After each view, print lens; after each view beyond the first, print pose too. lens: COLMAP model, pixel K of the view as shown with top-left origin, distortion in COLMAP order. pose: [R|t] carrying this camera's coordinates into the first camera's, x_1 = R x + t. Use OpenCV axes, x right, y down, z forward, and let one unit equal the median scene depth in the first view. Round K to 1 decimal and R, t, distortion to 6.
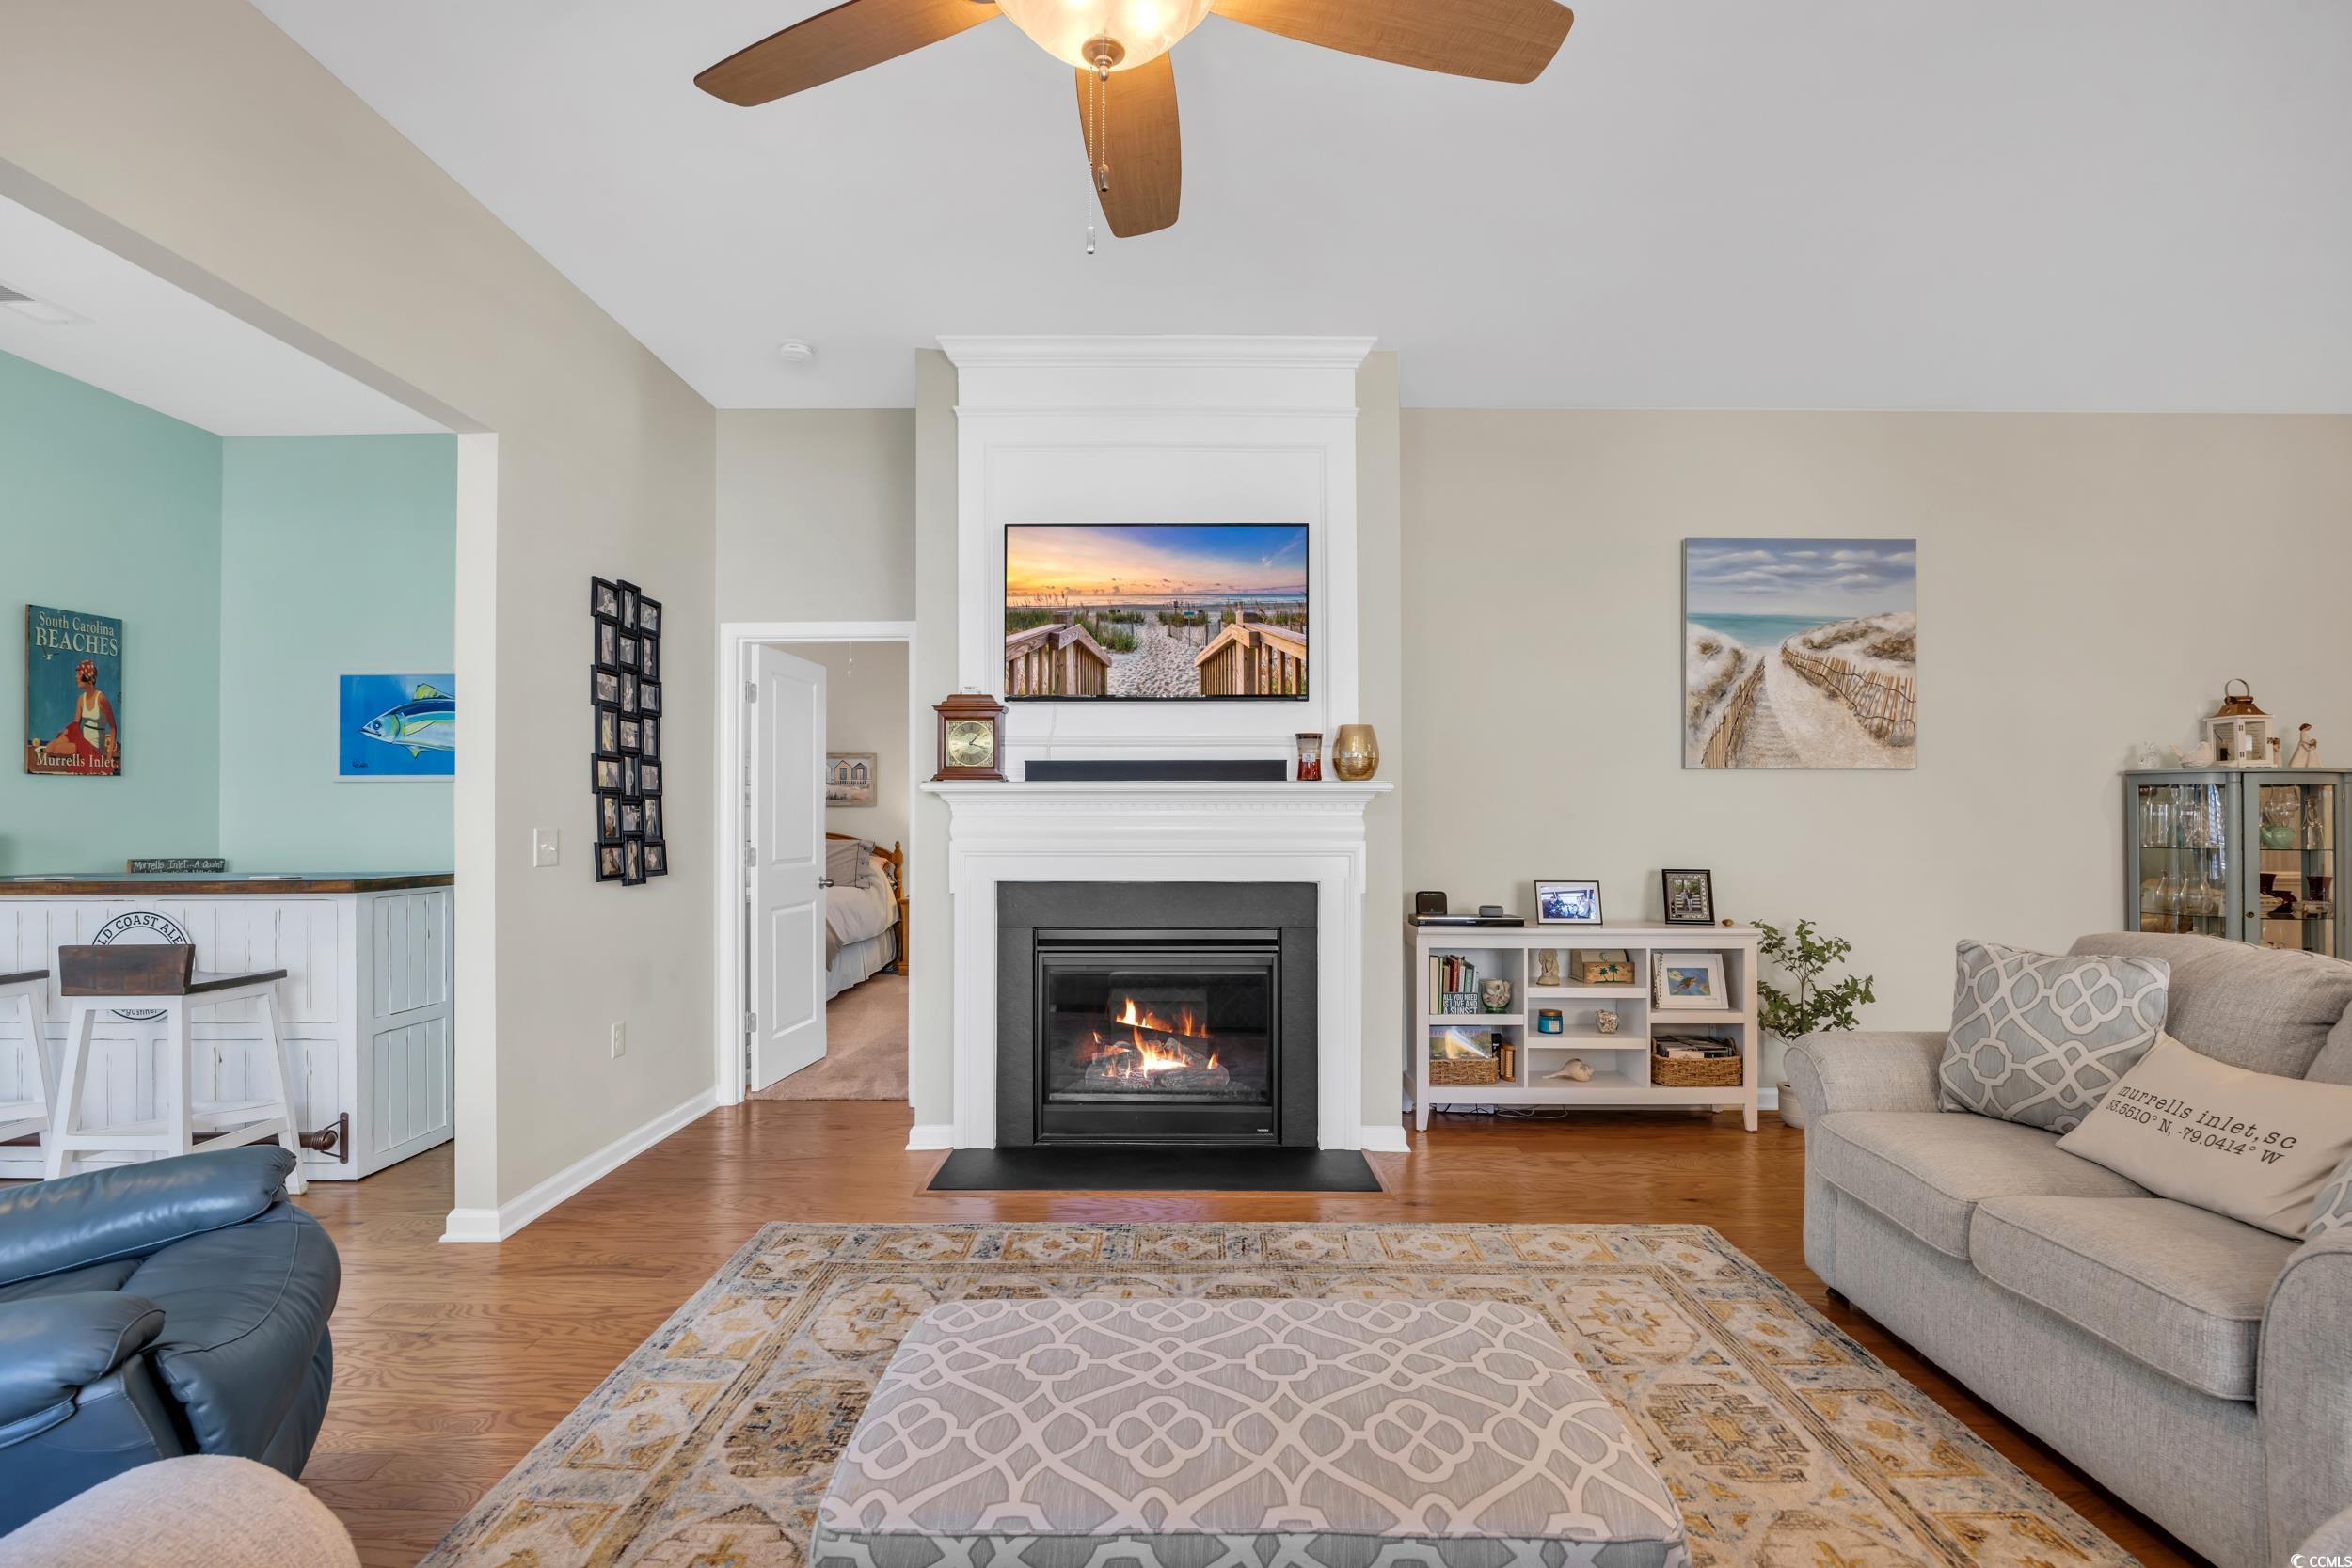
lens RADIAL K [[1104.2, 0, 1173.1], [0, 1104.2, 820.9], [0, 0, 1]] dist [-0.016699, 0.002847]
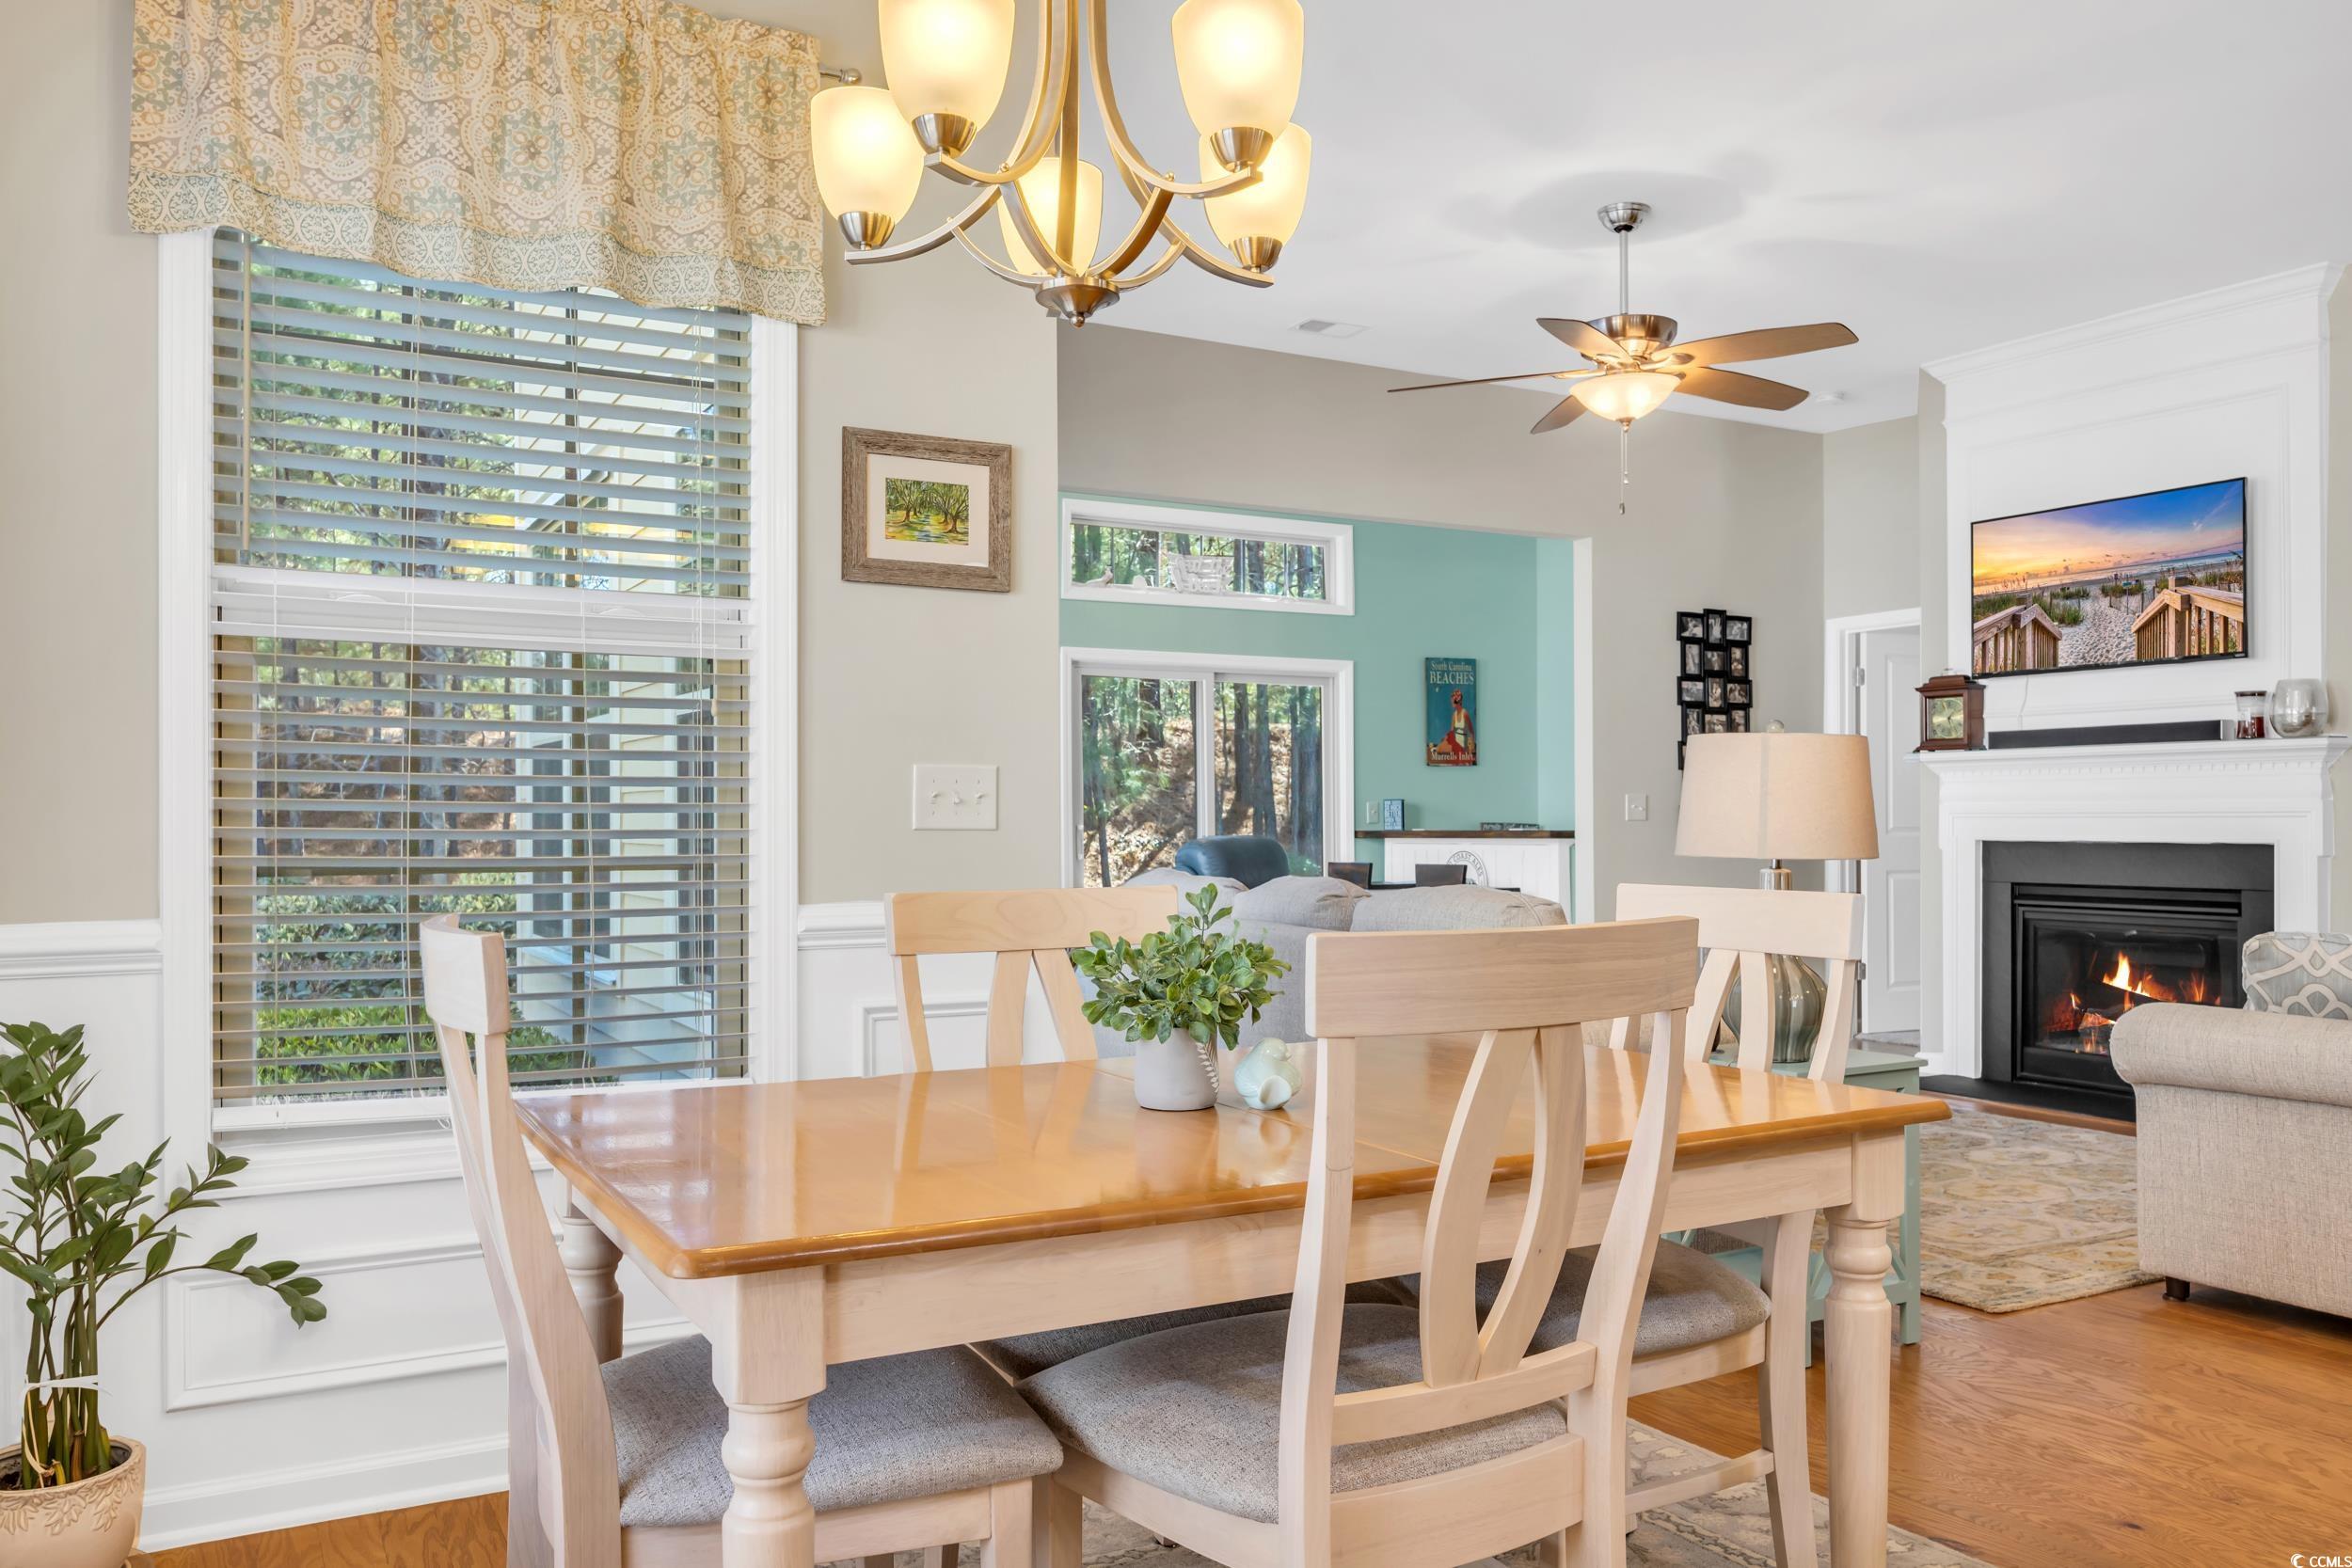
lens RADIAL K [[1769.0, 0, 1173.0], [0, 1769.0, 813.1], [0, 0, 1]] dist [0.007292, -0.014265]
pose [[0.501287, -0.003448, -0.865274, 0.999838], [0.001477, 0.999994, -0.003129, 0.032831], [0.865280, 0.000290, 0.501289, -0.613535]]
